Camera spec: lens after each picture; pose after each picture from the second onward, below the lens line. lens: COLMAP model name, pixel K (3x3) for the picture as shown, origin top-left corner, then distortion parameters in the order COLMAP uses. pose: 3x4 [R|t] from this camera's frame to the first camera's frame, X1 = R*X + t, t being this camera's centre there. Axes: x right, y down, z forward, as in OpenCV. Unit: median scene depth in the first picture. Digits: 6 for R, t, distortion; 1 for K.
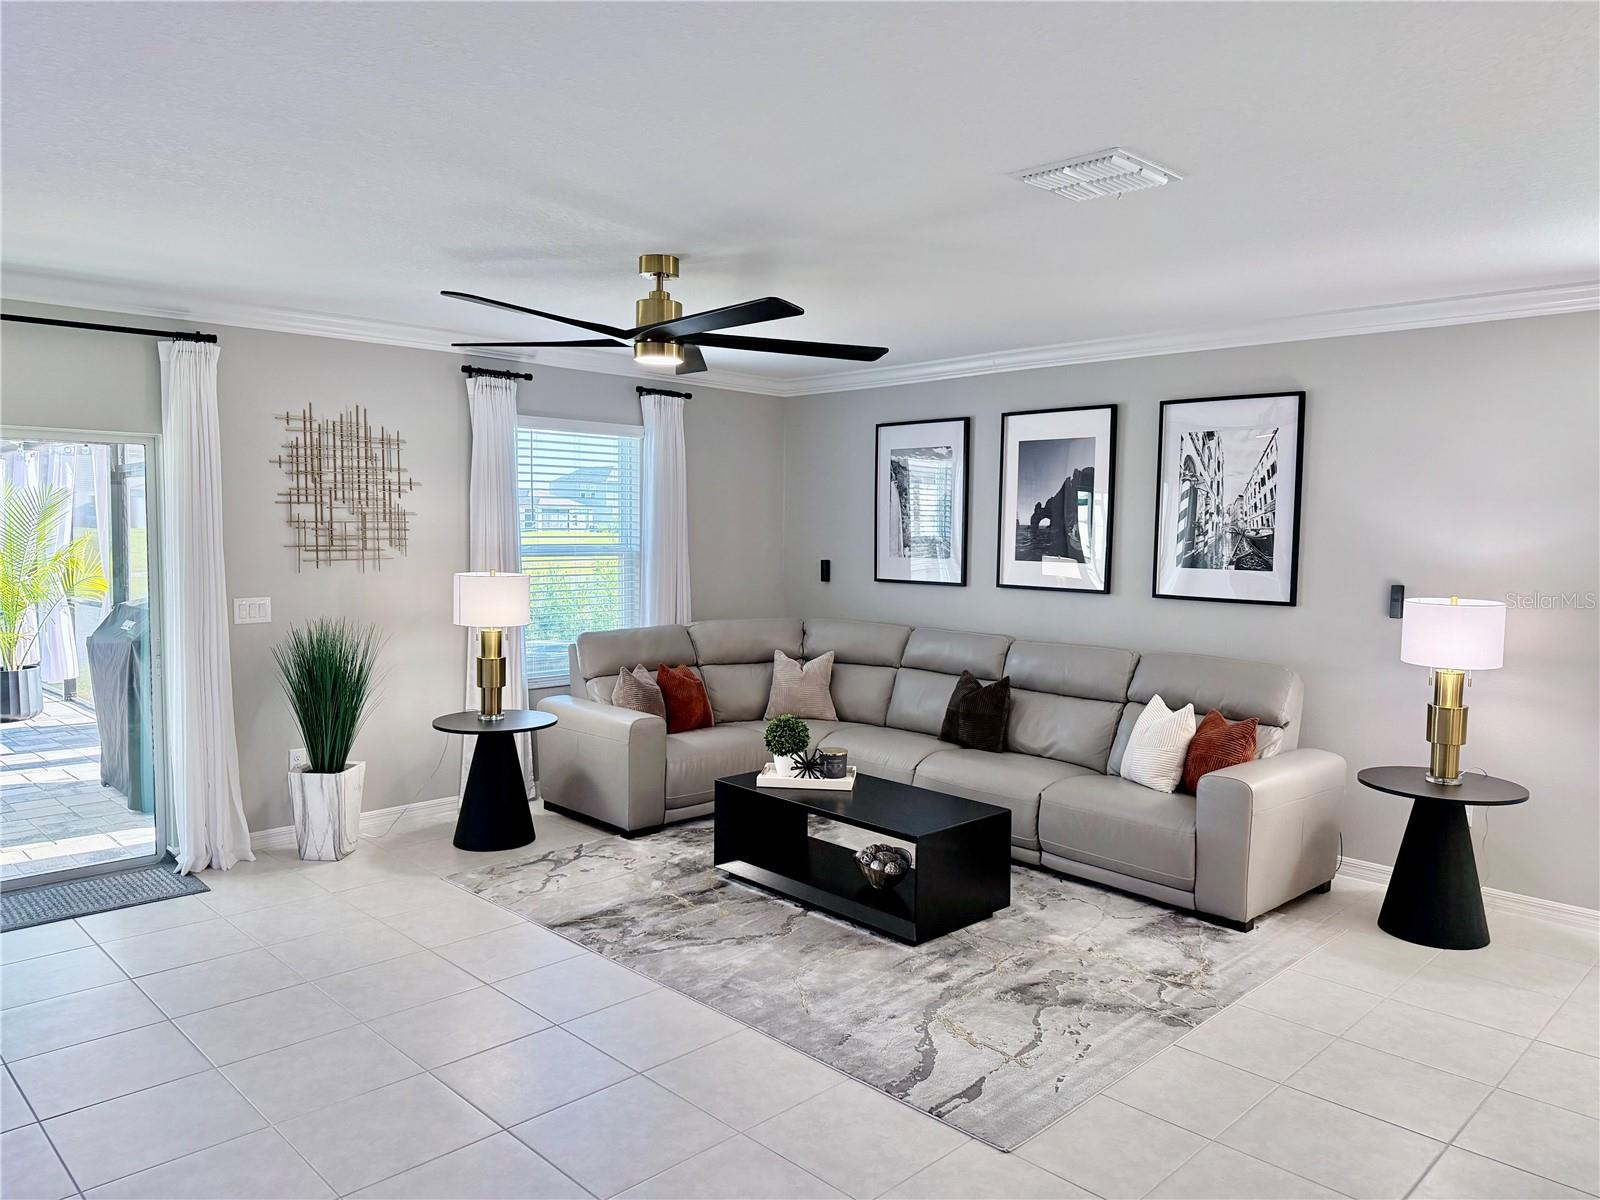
lens RADIAL K [[1129.2, 0, 789.2], [0, 1129.2, 599.6], [0, 0, 1]] dist [0.091654, -0.056065]
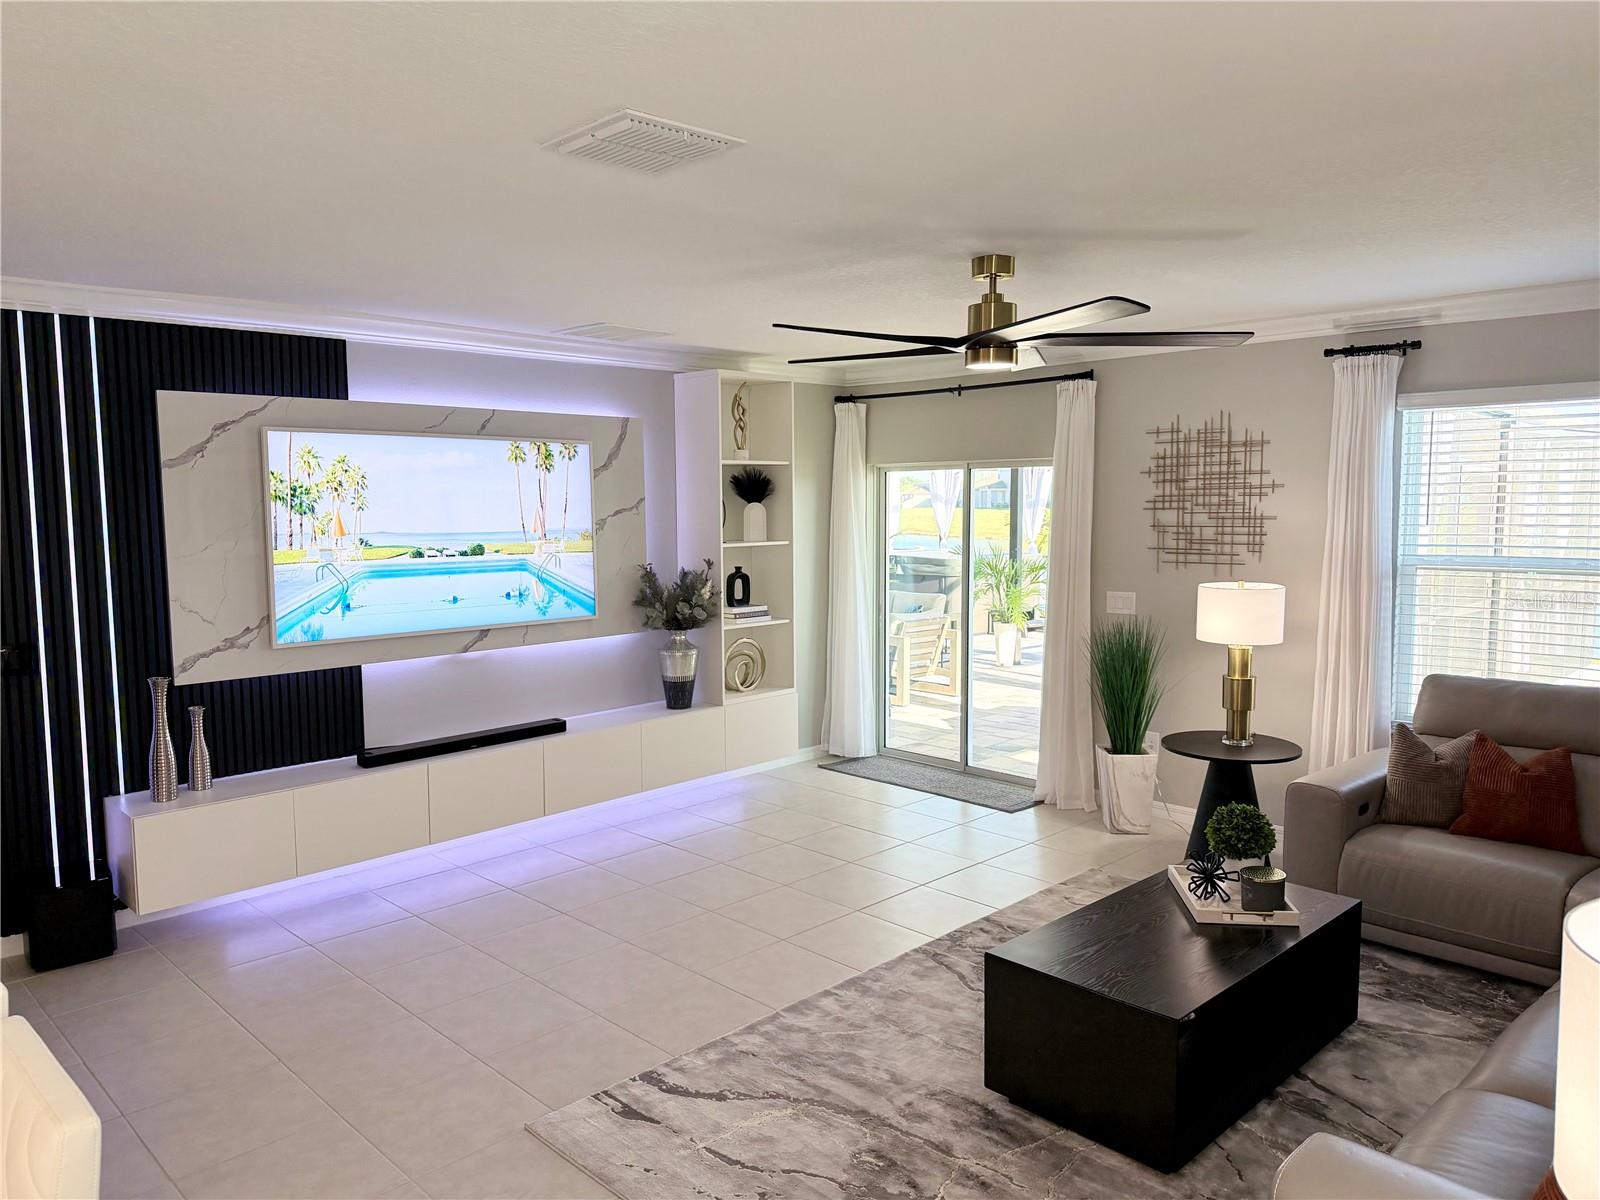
lens RADIAL K [[1129.2, 0, 811.6], [0, 1129.2, 600.7], [0, 0, 1]] dist [0.091654, -0.056065]
pose [[0.030969, 0.078188, -0.996458, 0.644131], [-0.067754, 0.994807, 0.075953, -0.056701], [0.997221, 0.065162, 0.036106, 0.628046]]
